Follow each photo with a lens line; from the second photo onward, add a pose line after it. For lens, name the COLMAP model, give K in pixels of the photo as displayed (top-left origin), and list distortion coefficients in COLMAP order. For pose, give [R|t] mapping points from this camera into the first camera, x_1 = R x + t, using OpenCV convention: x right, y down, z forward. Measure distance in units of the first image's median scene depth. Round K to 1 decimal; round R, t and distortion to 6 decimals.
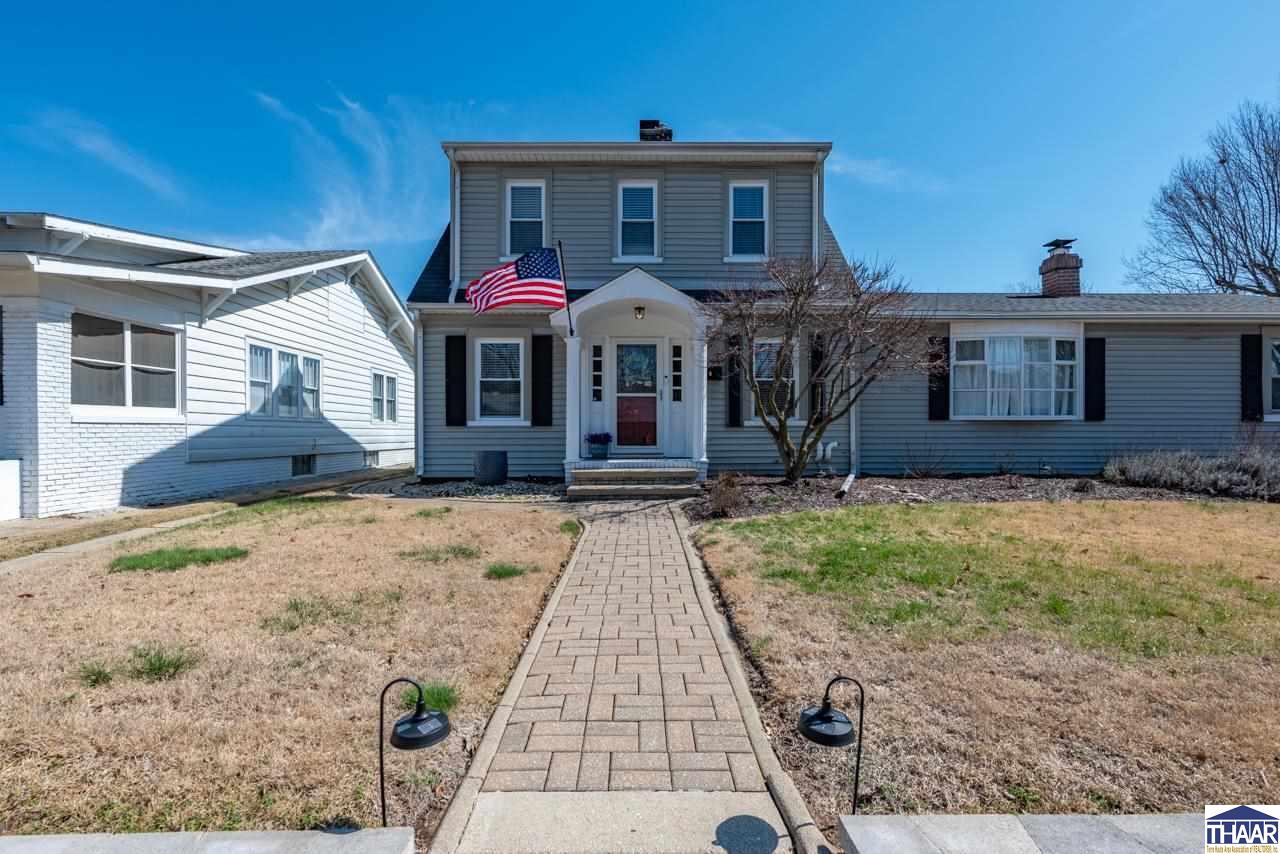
lens RADIAL K [[548.4, 0, 640.0], [0, 548.4, 427.0], [0, 0, 1]] dist [-0.003778, -0.000407]
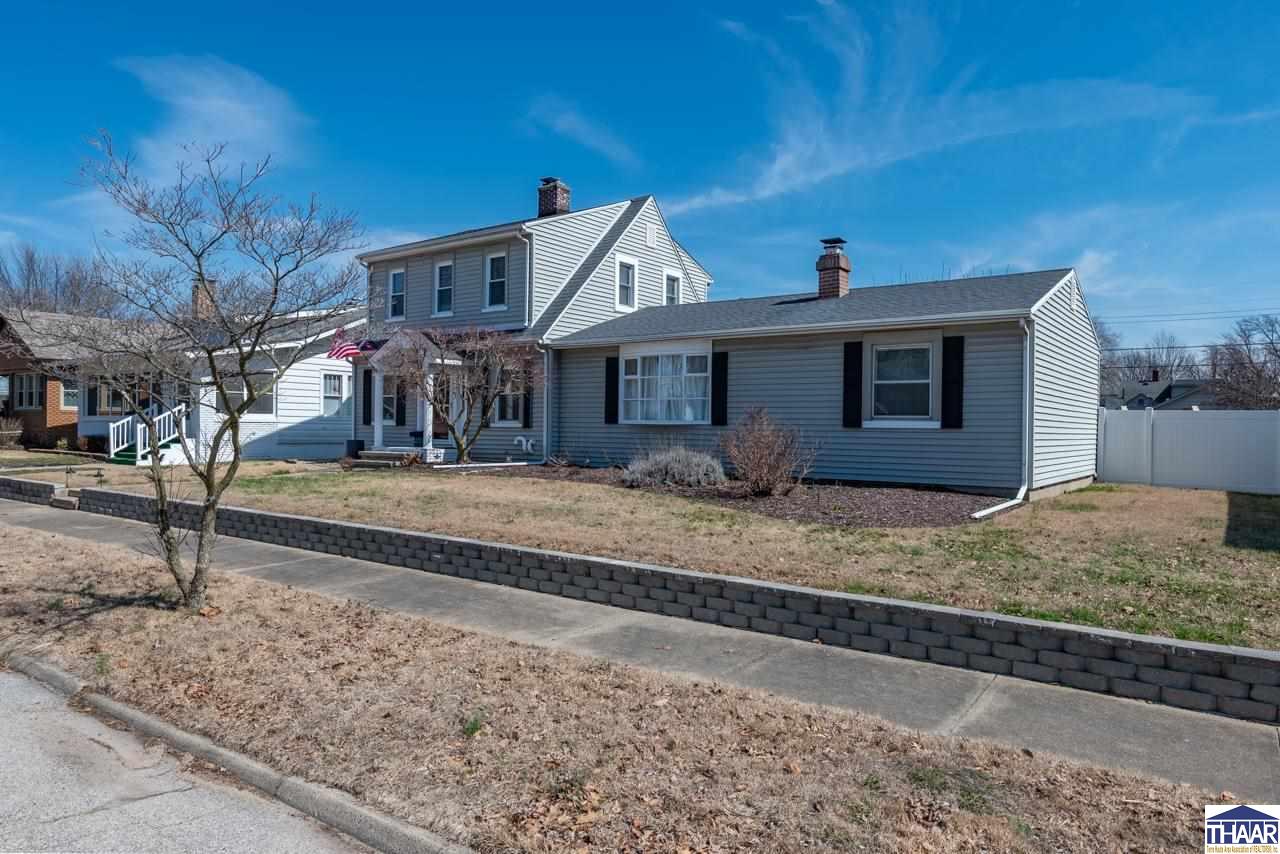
lens RADIAL K [[827.1, 0, 640.0], [0, 827.1, 427.0], [0, 0, 1]] dist [0.003214, 0.000254]
pose [[0.798763, 0.011027, -0.601545, 1.728044], [-0.013028, 0.999915, 0.001031, -0.008352], [0.601505, 0.007014, 0.798838, -0.461810]]
